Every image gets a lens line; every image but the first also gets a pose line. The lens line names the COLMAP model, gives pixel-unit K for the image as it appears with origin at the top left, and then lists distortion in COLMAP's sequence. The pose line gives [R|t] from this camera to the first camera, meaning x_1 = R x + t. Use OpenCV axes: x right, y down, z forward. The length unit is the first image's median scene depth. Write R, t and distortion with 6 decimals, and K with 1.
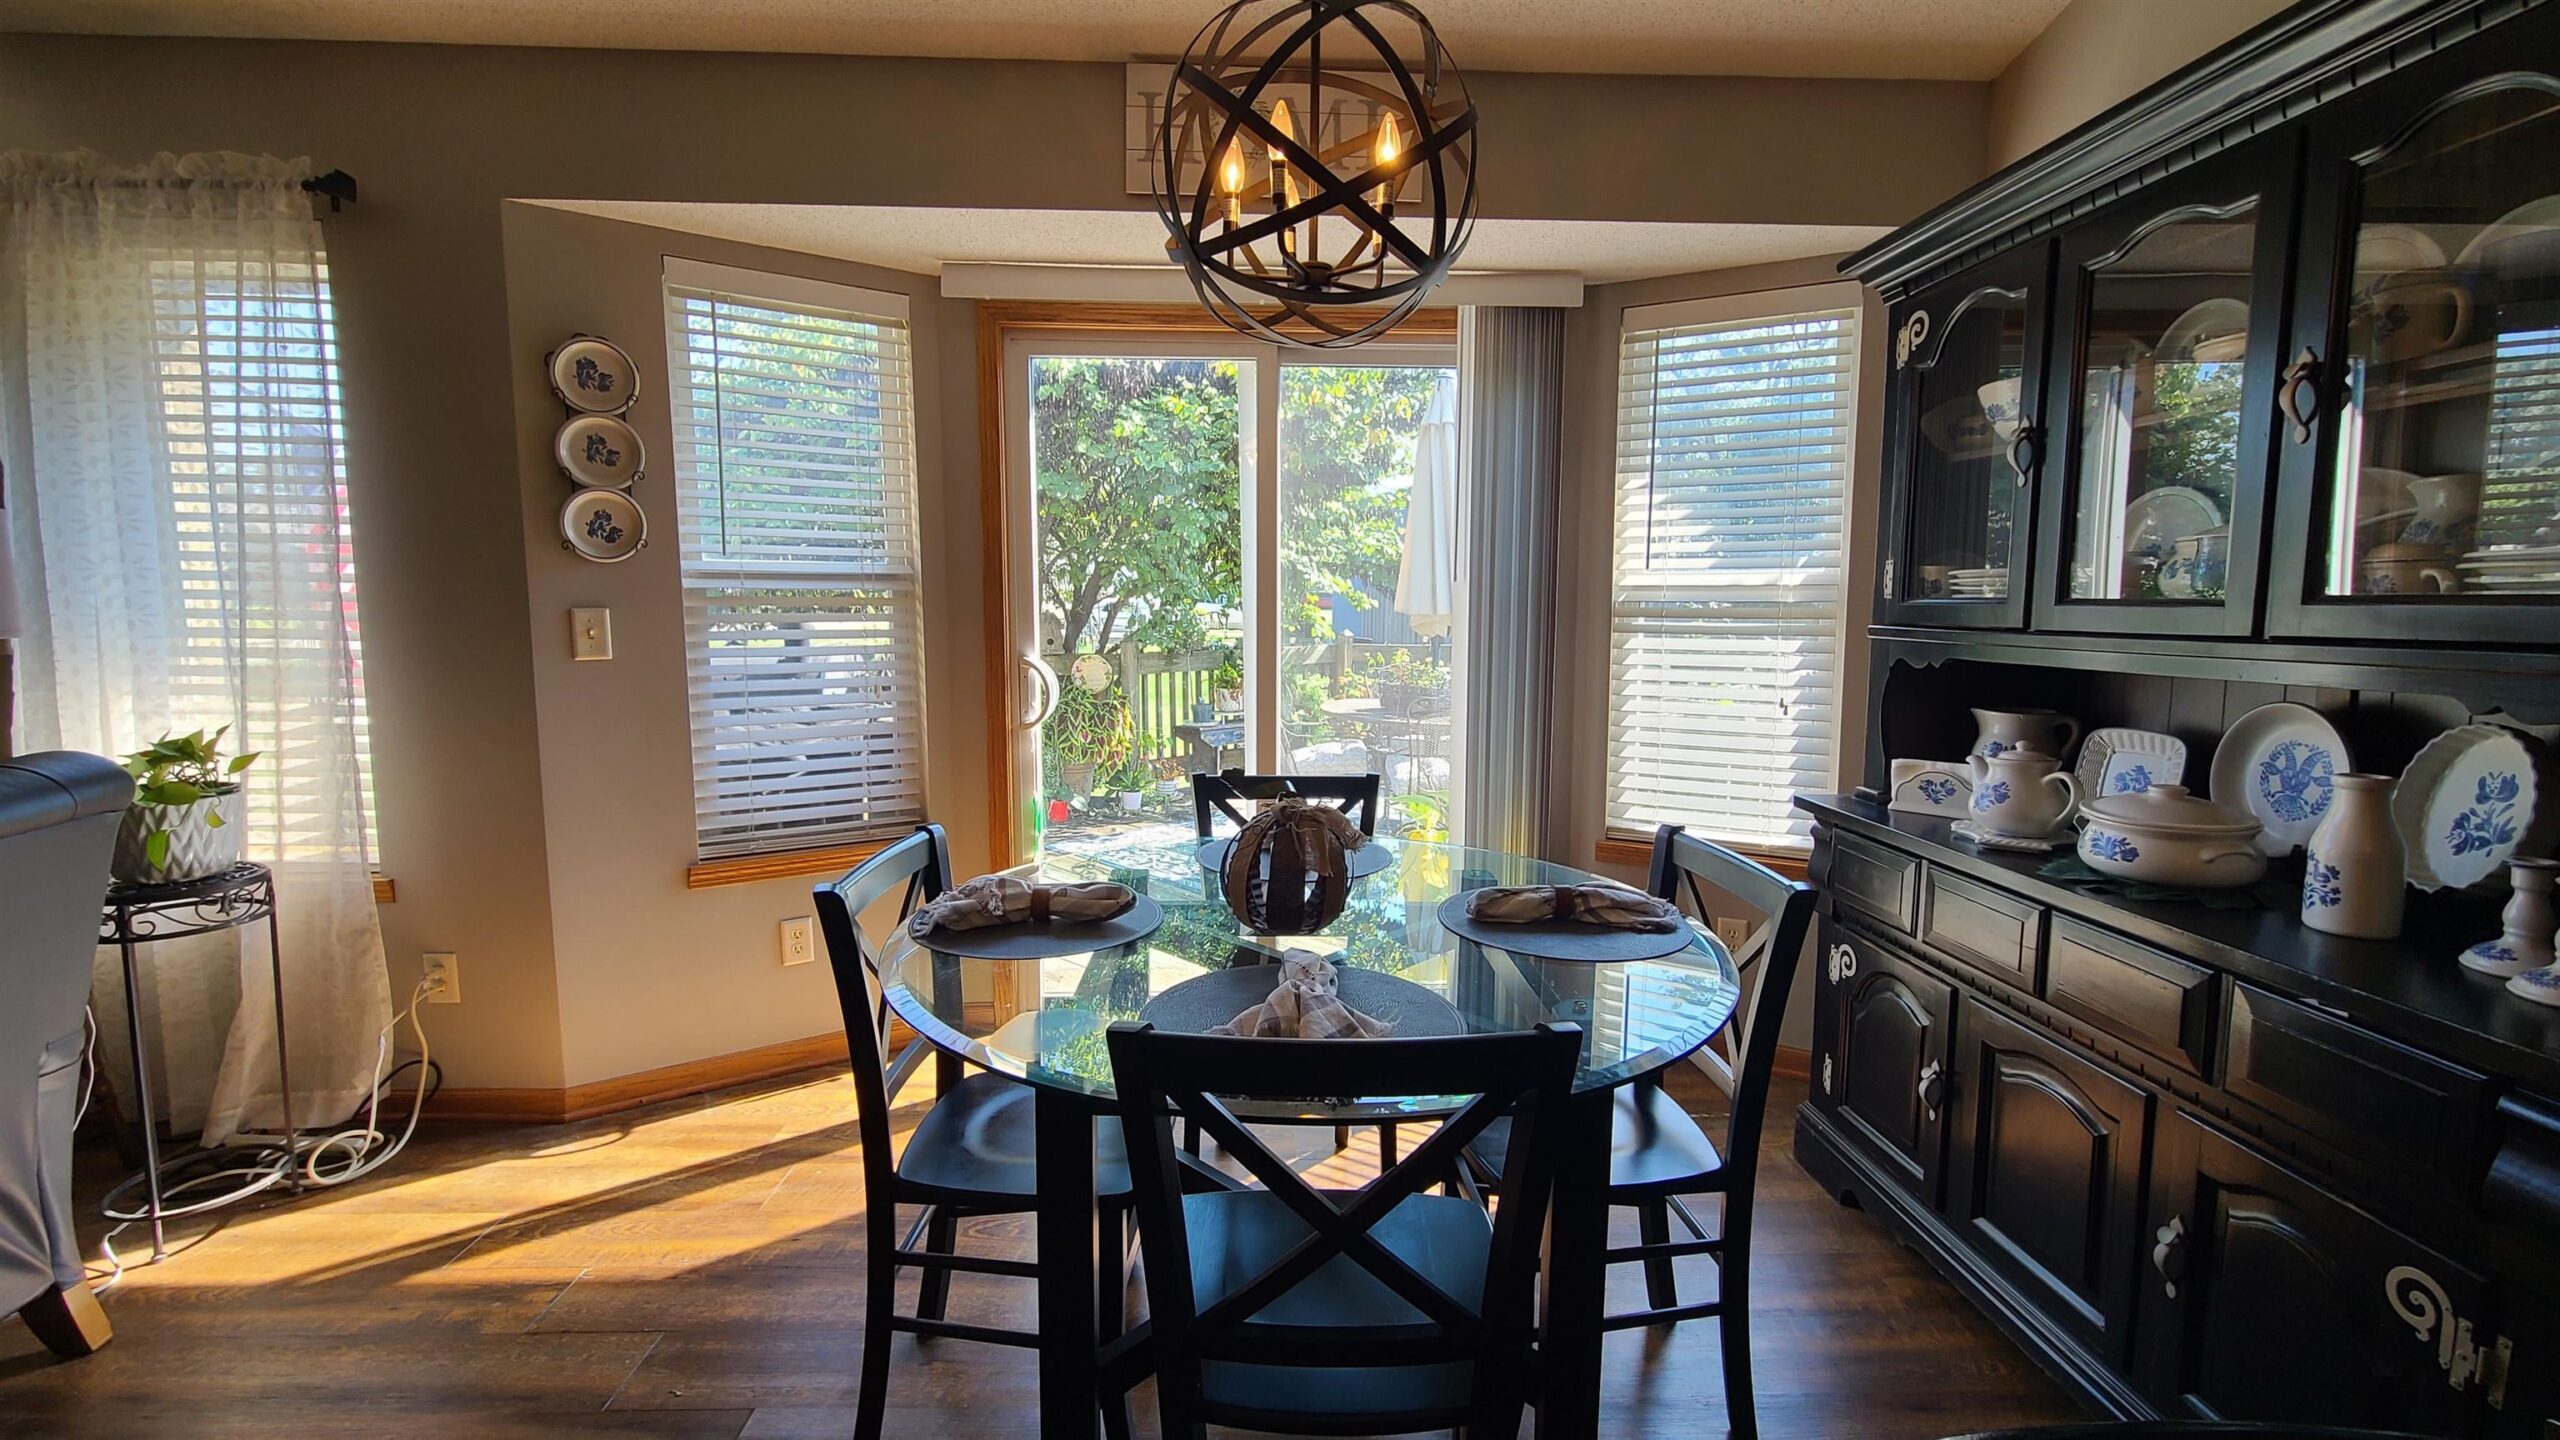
lens RADIAL K [[1045.2, 0, 1283.0], [0, 1045.2, 711.6], [0, 0, 1]] dist [-0.003428, -0.000480]
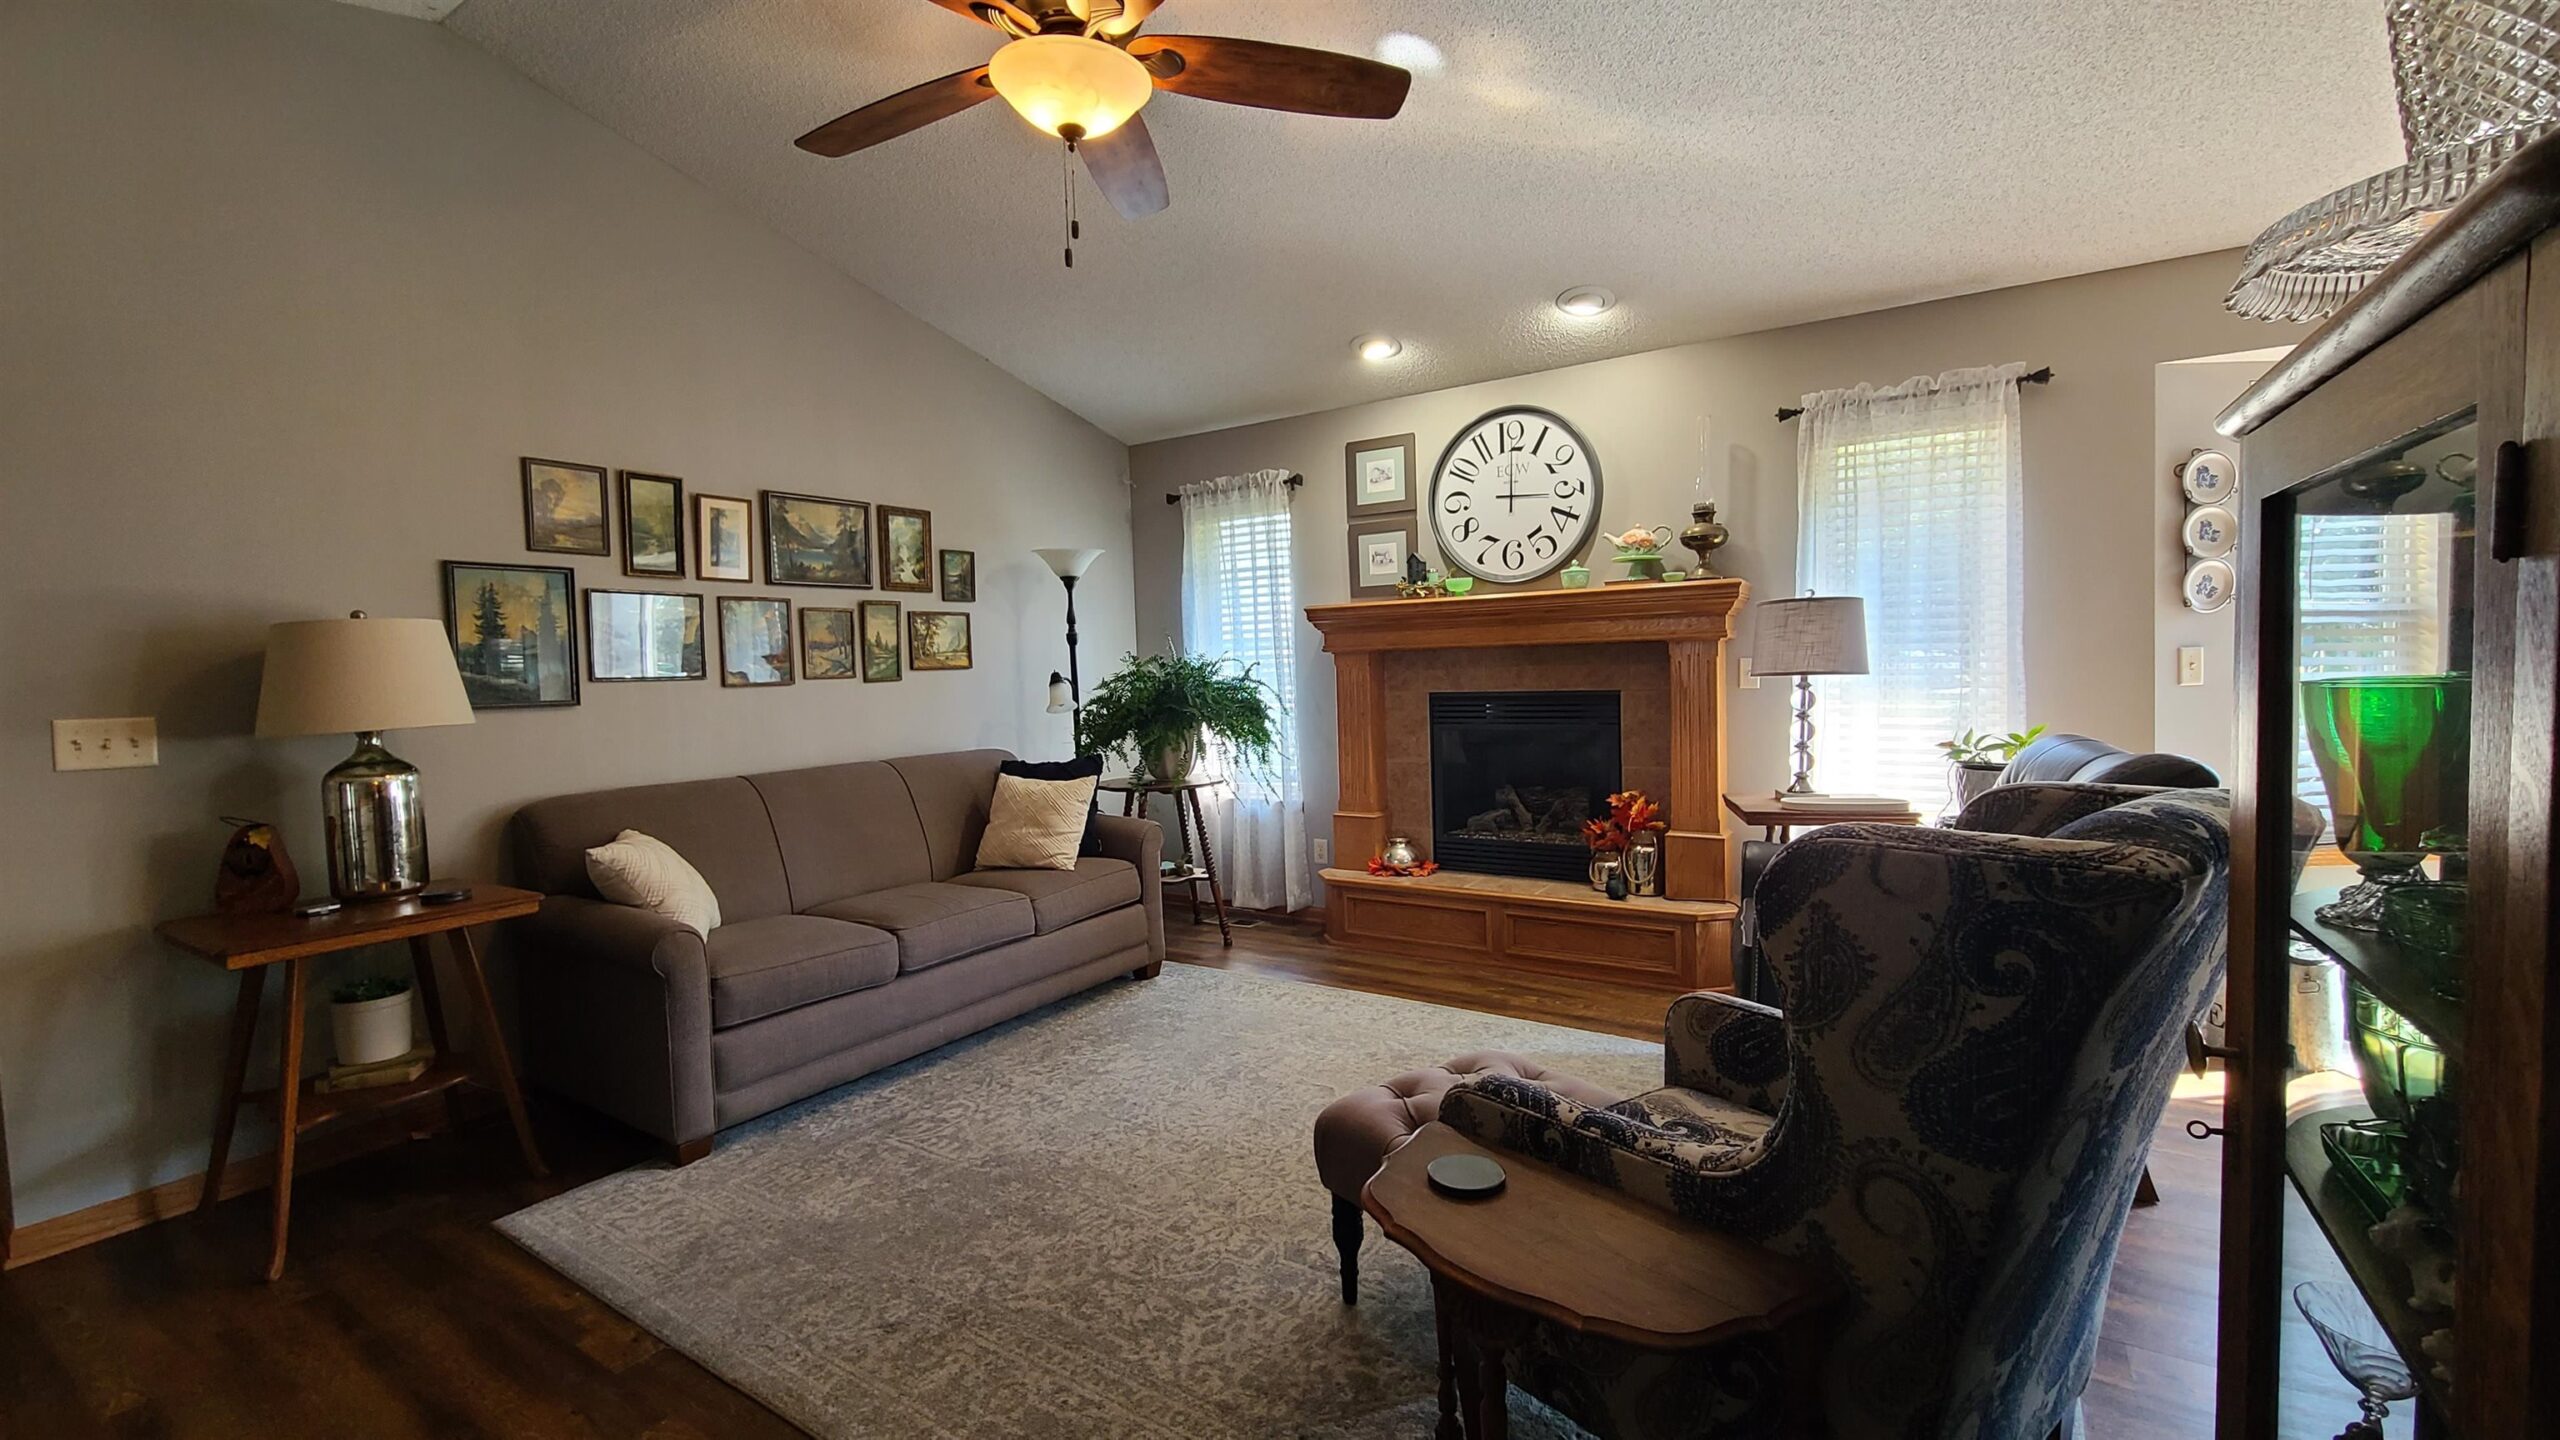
lens RADIAL K [[1045.2, 0, 1273.9], [0, 1045.2, 705.6], [0, 0, 1]] dist [-0.003428, -0.000480]
pose [[0.819452, -0.009883, -0.573063, -0.761640], [-0.023825, 0.998400, -0.051287, 0.067914], [0.572653, 0.055680, 0.817905, -0.698436]]
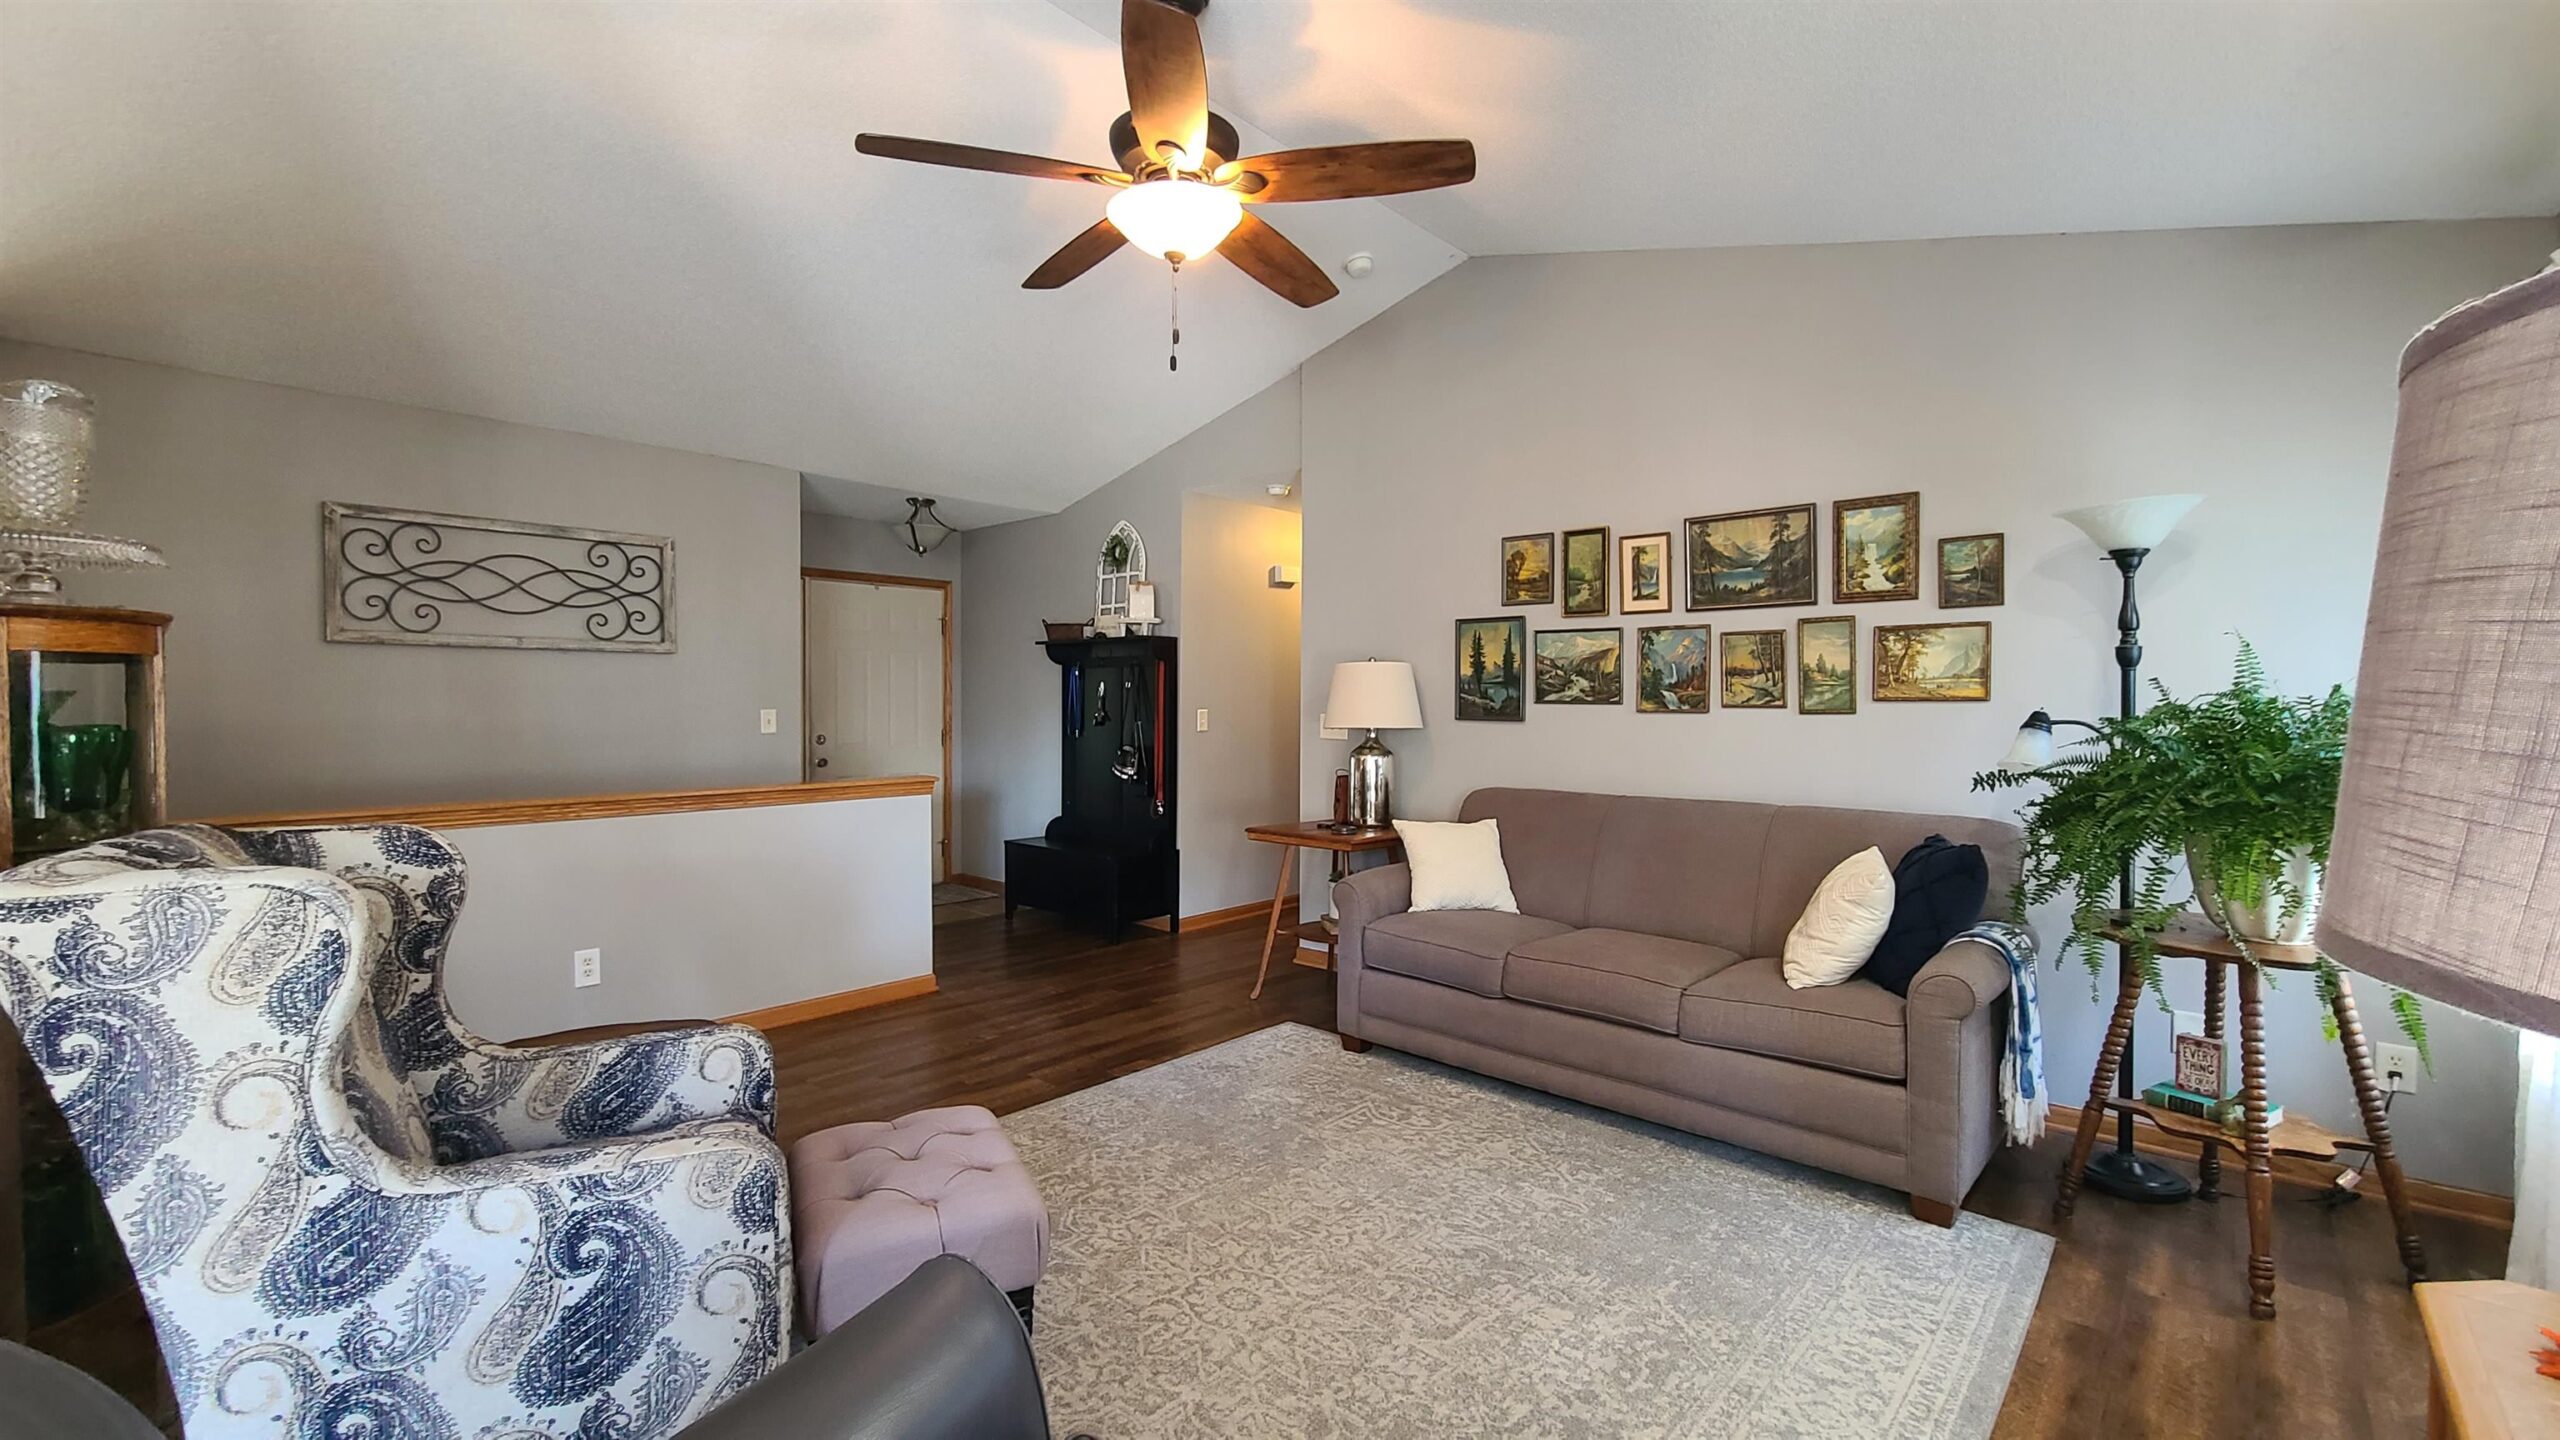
lens RADIAL K [[1045.2, 0, 1280.8], [0, 1045.2, 710.0], [0, 0, 1]] dist [-0.003428, -0.000480]
pose [[-0.692494, -0.000911, -0.721423, -0.725719], [-0.082099, 0.993602, 0.077553, -0.079716], [0.716737, 0.112933, -0.688139, 0.611183]]
